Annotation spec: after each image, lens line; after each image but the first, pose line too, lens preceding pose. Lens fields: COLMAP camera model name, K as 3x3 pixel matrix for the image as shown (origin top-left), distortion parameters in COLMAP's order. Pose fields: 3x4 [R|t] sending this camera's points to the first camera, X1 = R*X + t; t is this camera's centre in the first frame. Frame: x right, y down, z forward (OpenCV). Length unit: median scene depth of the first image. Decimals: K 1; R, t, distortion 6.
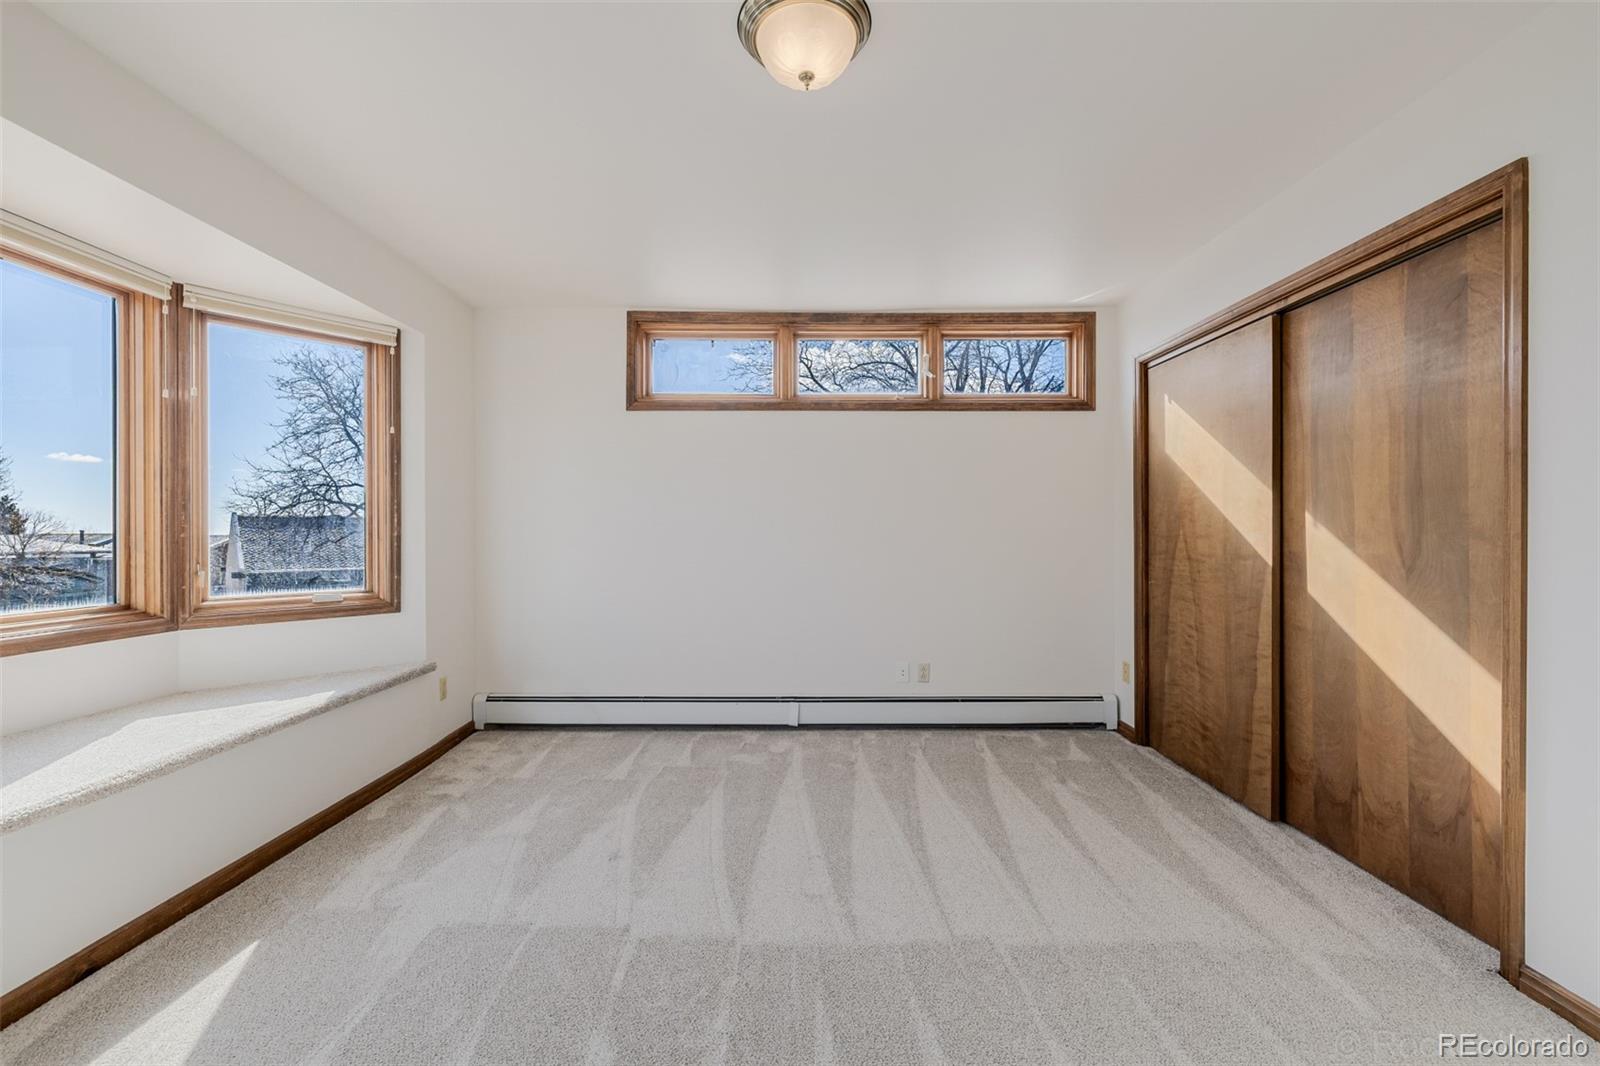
lens RADIAL K [[677.2, 0, 800.3], [0, 677.2, 528.5], [0, 0, 1]] dist [0.004714, -0.000598]
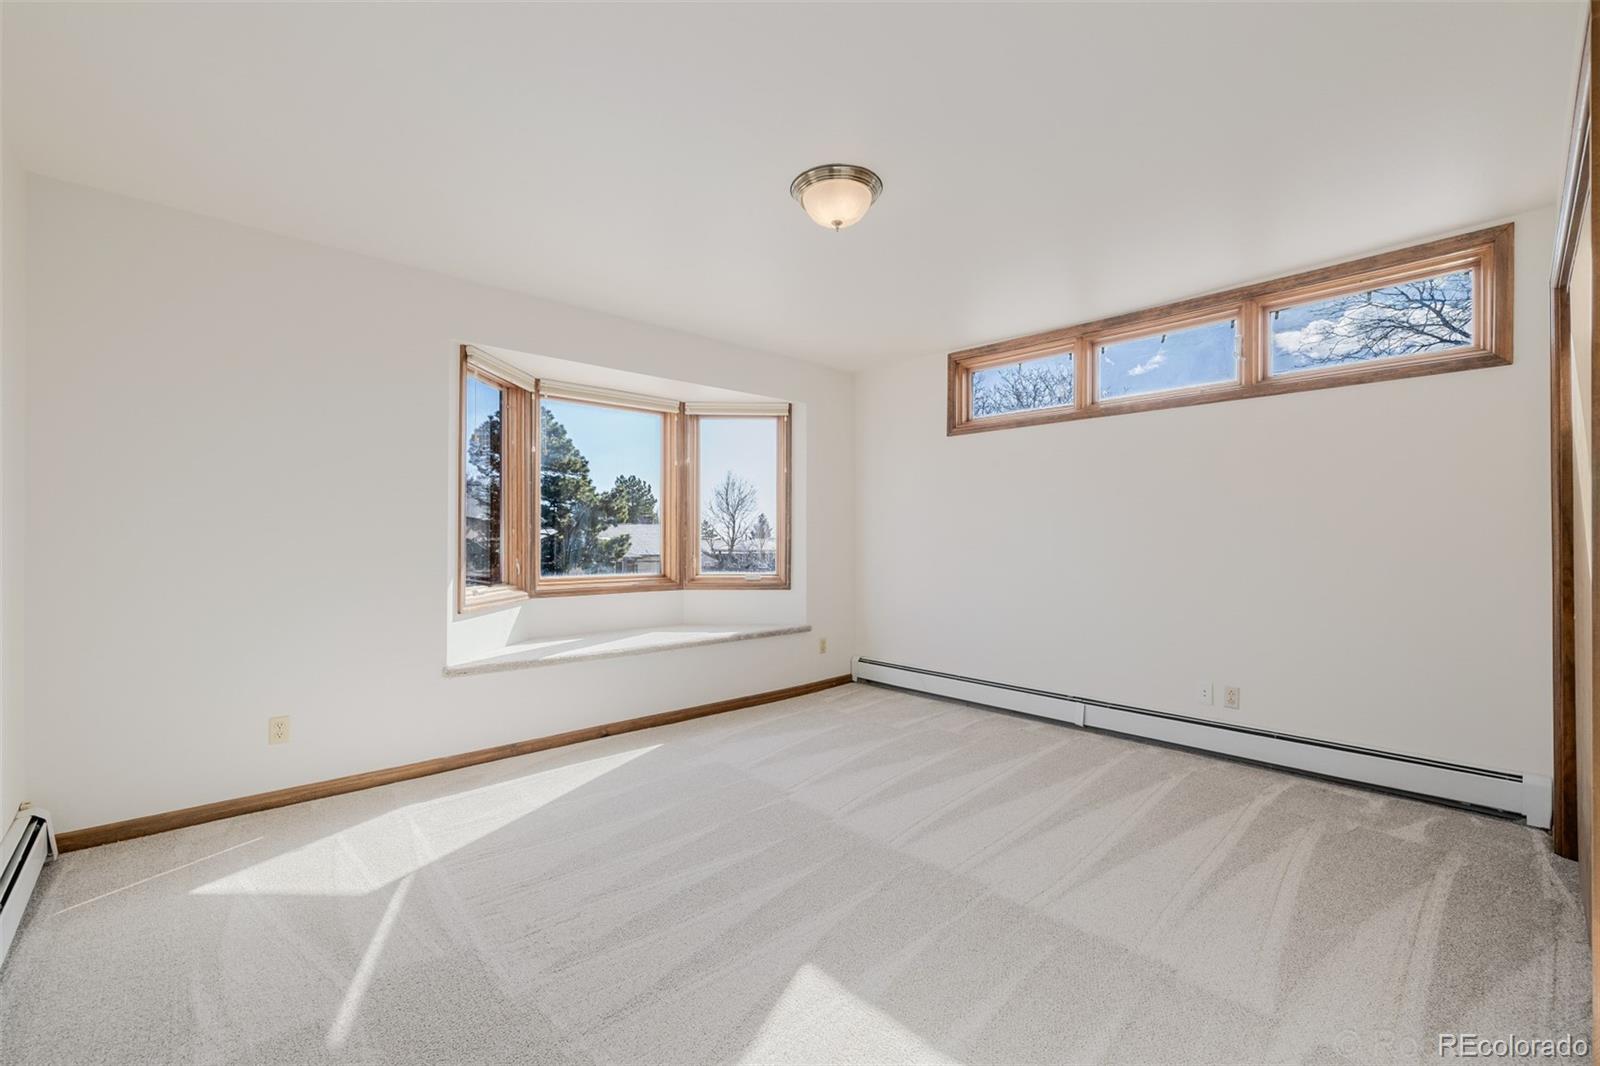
lens RADIAL K [[677.2, 0, 798.5], [0, 677.2, 536.5], [0, 0, 1]] dist [0.004714, -0.000598]
pose [[0.677549, 0.000112, -0.735478, 0.484919], [0.000088, 1.000000, 0.000233, 0.003335], [0.735478, -0.000222, 0.677549, -0.014090]]
